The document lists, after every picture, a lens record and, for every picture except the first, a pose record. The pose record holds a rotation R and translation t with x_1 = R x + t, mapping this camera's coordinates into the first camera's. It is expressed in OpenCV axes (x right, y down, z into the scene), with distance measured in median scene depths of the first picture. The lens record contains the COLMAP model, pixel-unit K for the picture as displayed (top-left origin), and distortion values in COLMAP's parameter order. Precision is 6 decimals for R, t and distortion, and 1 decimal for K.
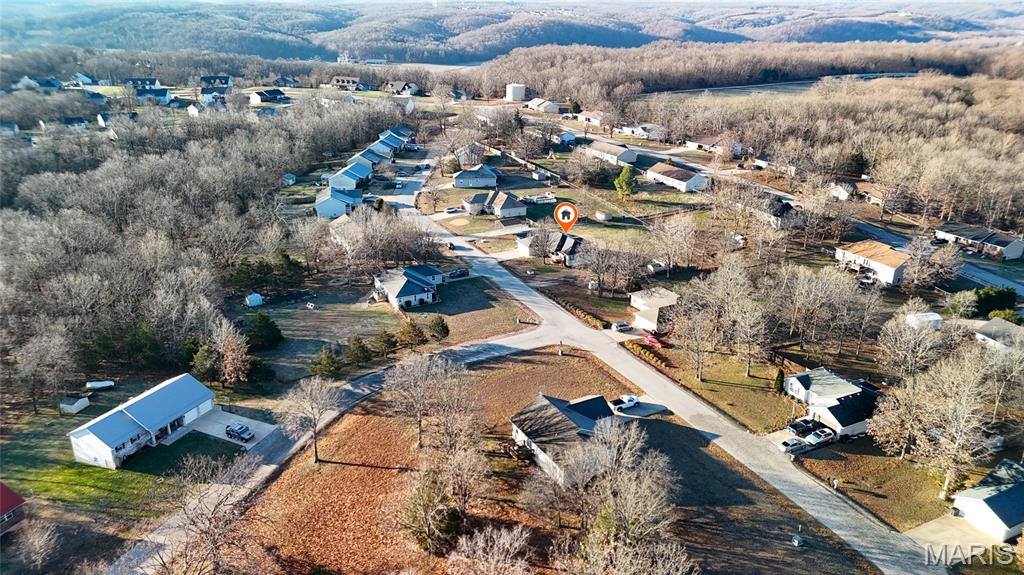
lens RADIAL K [[747.0, 0, 512.0], [0, 747.0, 287.5], [0, 0, 1]] dist [0.105079, -0.104801]
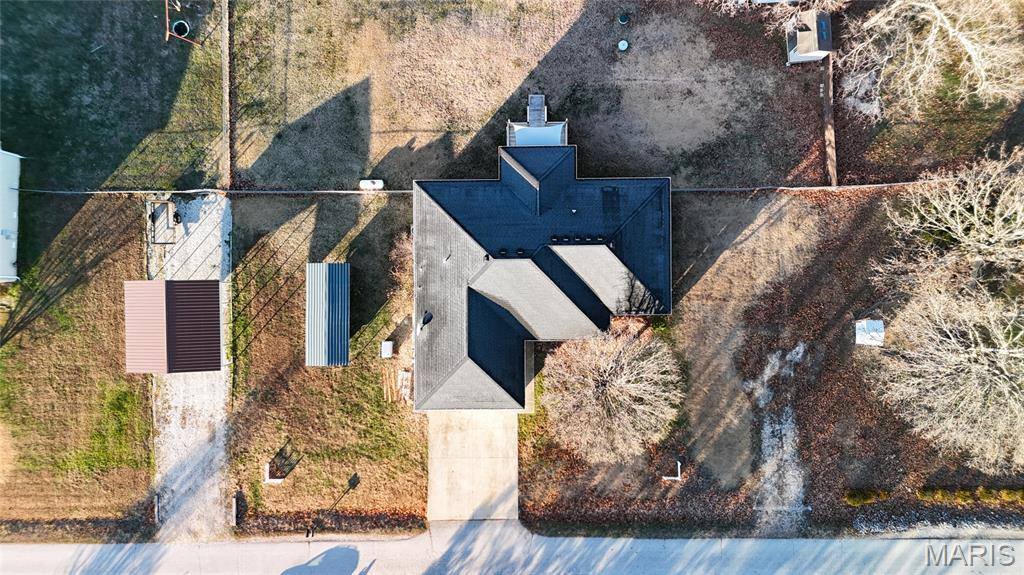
lens RADIAL K [[747.0, 0, 512.0], [0, 747.0, 287.5], [0, 0, 1]] dist [0.105079, -0.104801]
pose [[0.439434, -0.898139, -0.015648, 0.045750], [0.340796, 0.150574, 0.928001, -0.224437], [-0.831117, -0.413128, 0.372249, 0.690871]]
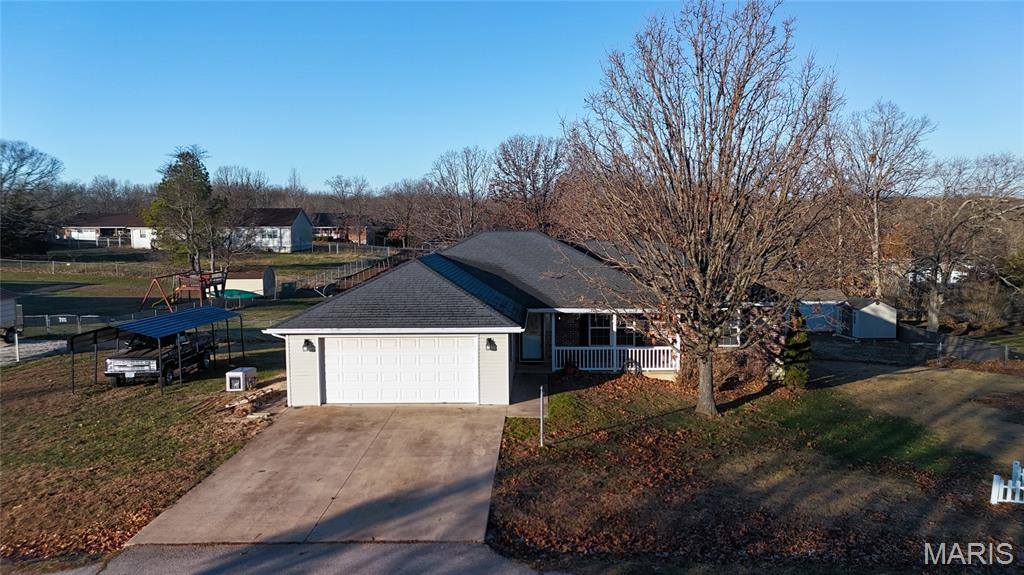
lens RADIAL K [[747.0, 0, 512.0], [0, 747.0, 287.5], [0, 0, 1]] dist [0.105079, -0.104801]
pose [[0.477661, -0.085718, 0.874352, -0.054928], [0.312236, 0.946817, -0.077753, -0.038308], [-0.821187, 0.310144, 0.479022, 0.707848]]
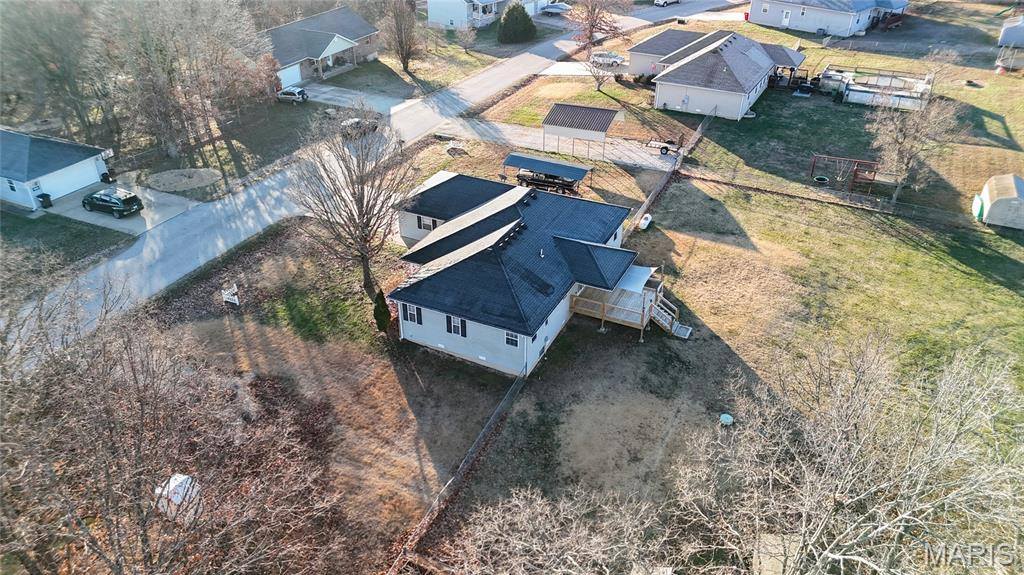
lens RADIAL K [[747.0, 0, 512.0], [0, 747.0, 287.5], [0, 0, 1]] dist [0.105079, -0.104801]
pose [[0.615153, 0.401955, -0.678247, 0.180053], [-0.270301, 0.915659, 0.297498, -0.089744], [0.740624, 0.000324, 0.671919, 0.637102]]
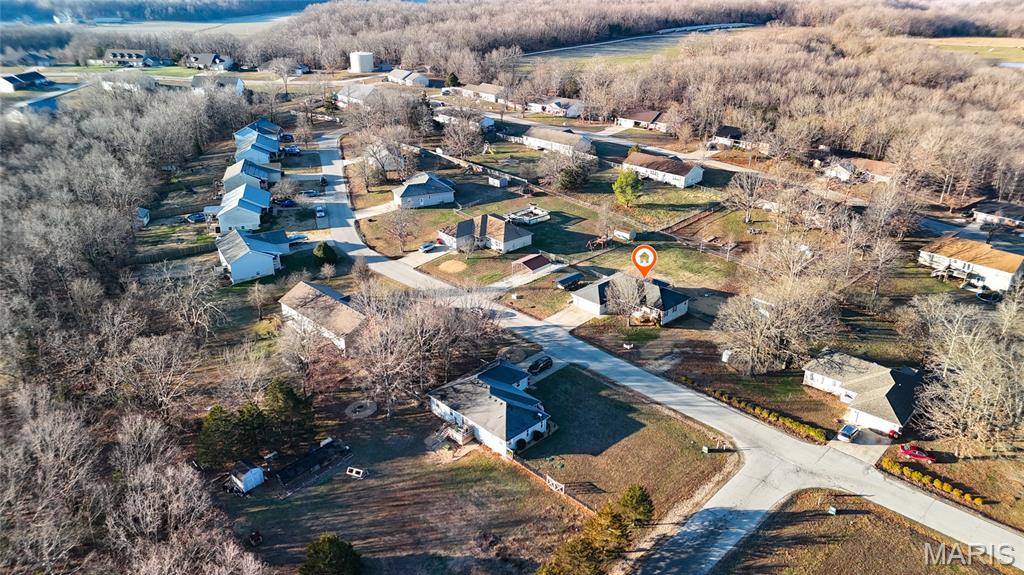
lens RADIAL K [[747.0, 0, 512.0], [0, 747.0, 287.5], [0, 0, 1]] dist [0.105079, -0.104801]
pose [[0.949231, -0.132416, 0.285353, -0.195578], [0.115520, 0.990445, 0.075328, -0.100167], [-0.292601, -0.038540, 0.955458, 0.253128]]
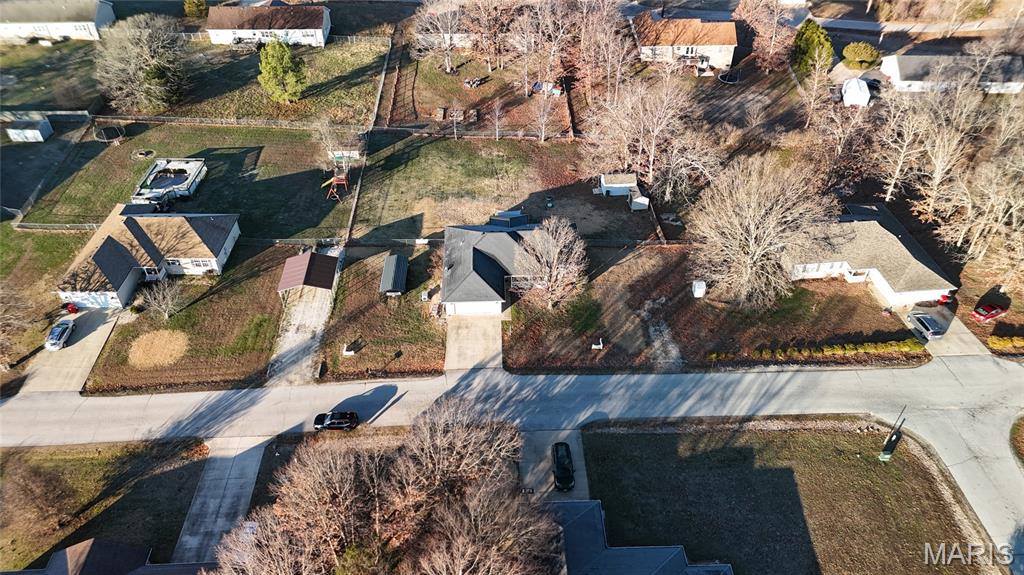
lens RADIAL K [[747.0, 0, 512.0], [0, 747.0, 287.5], [0, 0, 1]] dist [0.105079, -0.104801]
pose [[0.413610, -0.590110, 0.693323, -0.208819], [0.333841, 0.806772, 0.487514, -0.205005], [-0.847040, 0.029818, 0.530692, 0.568458]]
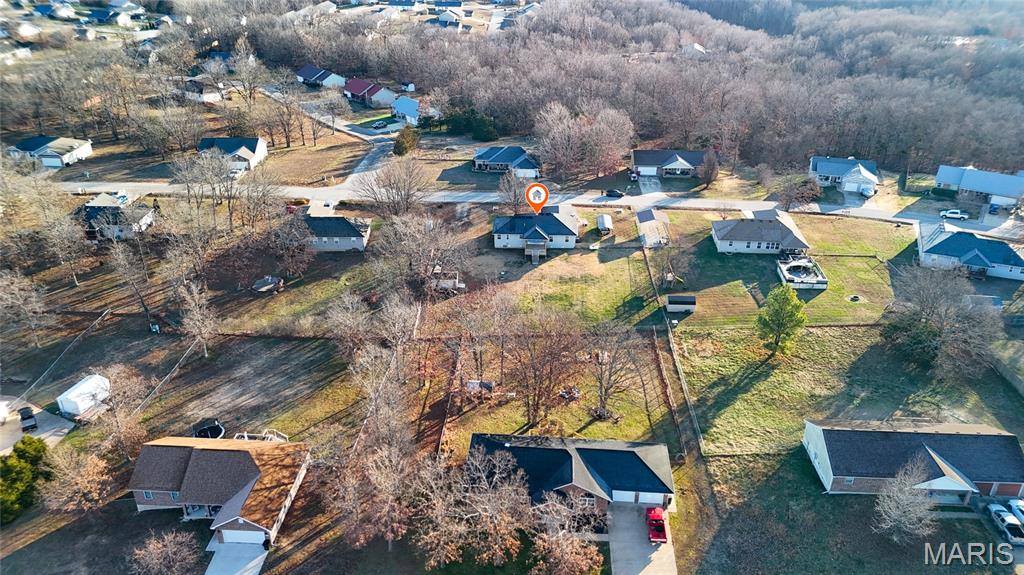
lens RADIAL K [[747.0, 0, 512.0], [0, 747.0, 287.5], [0, 0, 1]] dist [0.105079, -0.104801]
pose [[-0.479487, 0.404843, -0.778585, 0.540787], [-0.307546, 0.753433, 0.581166, -0.343626], [0.821893, 0.518112, -0.236753, 0.910048]]
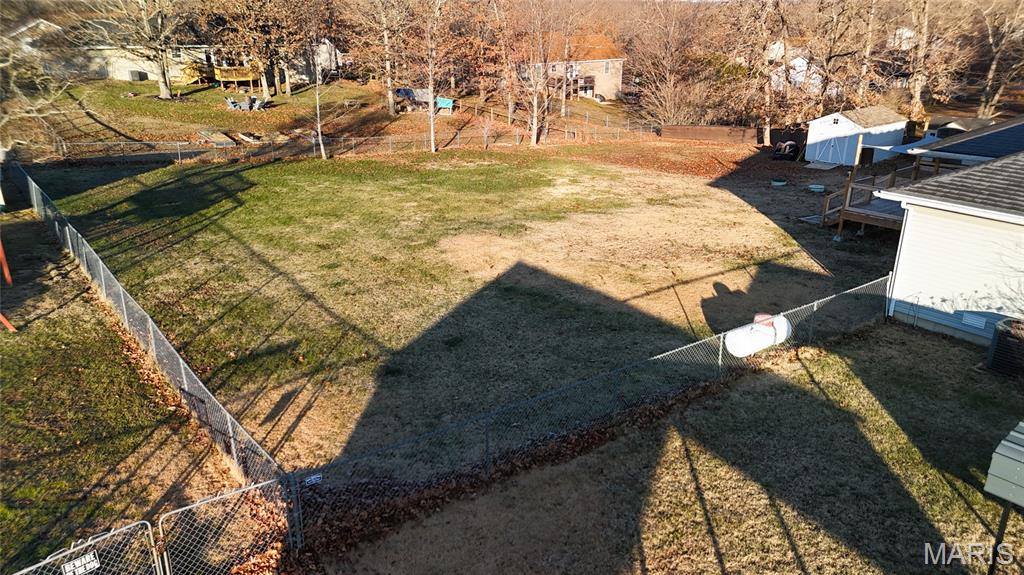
lens RADIAL K [[747.0, 0, 512.0], [0, 747.0, 287.5], [0, 0, 1]] dist [0.105079, -0.104801]
pose [[-0.183600, -0.349259, 0.918863, 0.002092], [0.351972, 0.849421, 0.393192, -0.086040], [-0.917827, 0.395604, -0.033025, 0.827323]]
